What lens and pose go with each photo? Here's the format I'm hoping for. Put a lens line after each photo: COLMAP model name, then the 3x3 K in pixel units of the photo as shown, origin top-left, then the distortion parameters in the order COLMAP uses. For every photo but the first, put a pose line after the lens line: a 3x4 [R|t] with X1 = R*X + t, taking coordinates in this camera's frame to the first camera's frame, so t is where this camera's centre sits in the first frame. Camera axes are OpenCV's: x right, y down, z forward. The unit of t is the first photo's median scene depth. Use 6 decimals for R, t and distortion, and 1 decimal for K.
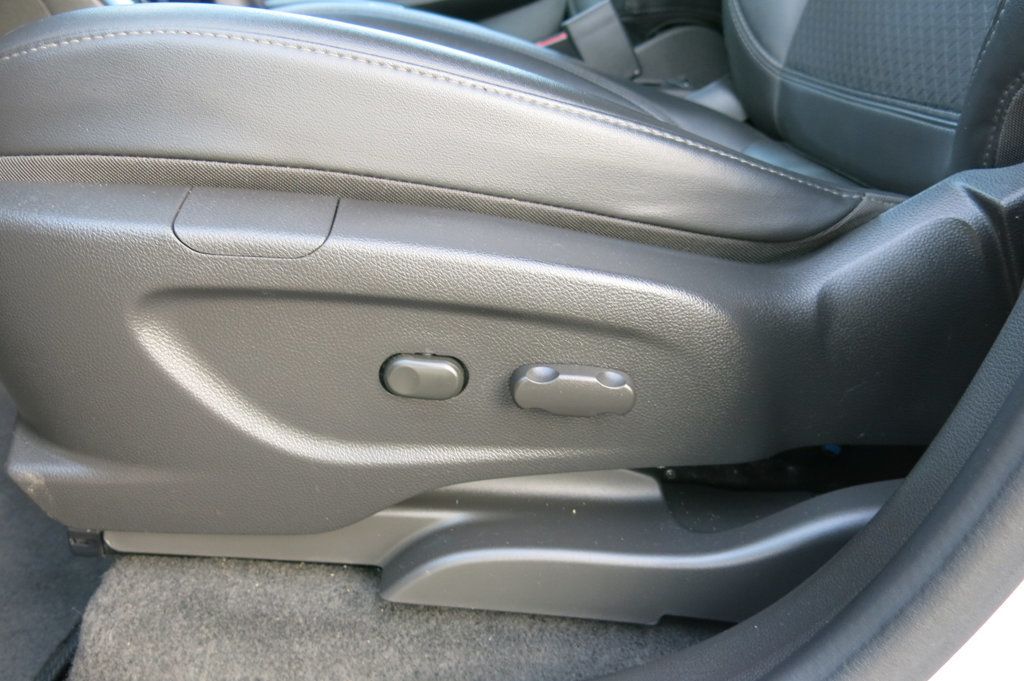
lens RADIAL K [[844.2, 0, 509.8], [0, 844.2, 343.0], [0, 0, 1]] dist [-0.025006, 0.002977]
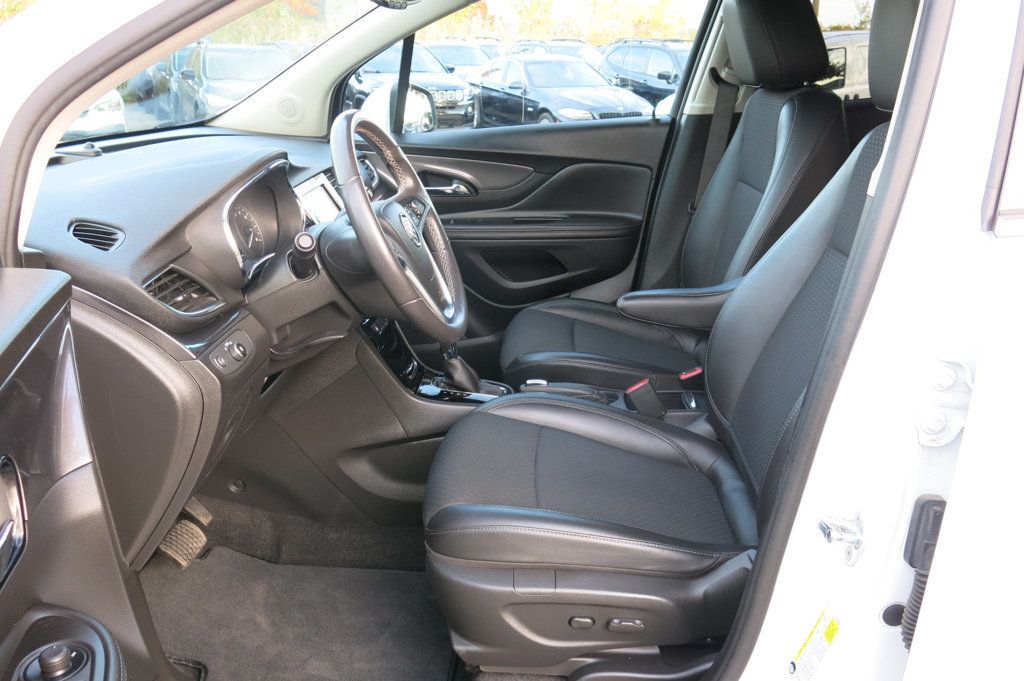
lens RADIAL K [[844.2, 0, 514.5], [0, 844.2, 341.3], [0, 0, 1]] dist [-0.025006, 0.002977]
pose [[0.991327, -0.043074, -0.124158, 0.099200], [0.035225, 0.997280, -0.064738, -0.879596], [0.126609, 0.059803, 0.990148, -2.459843]]
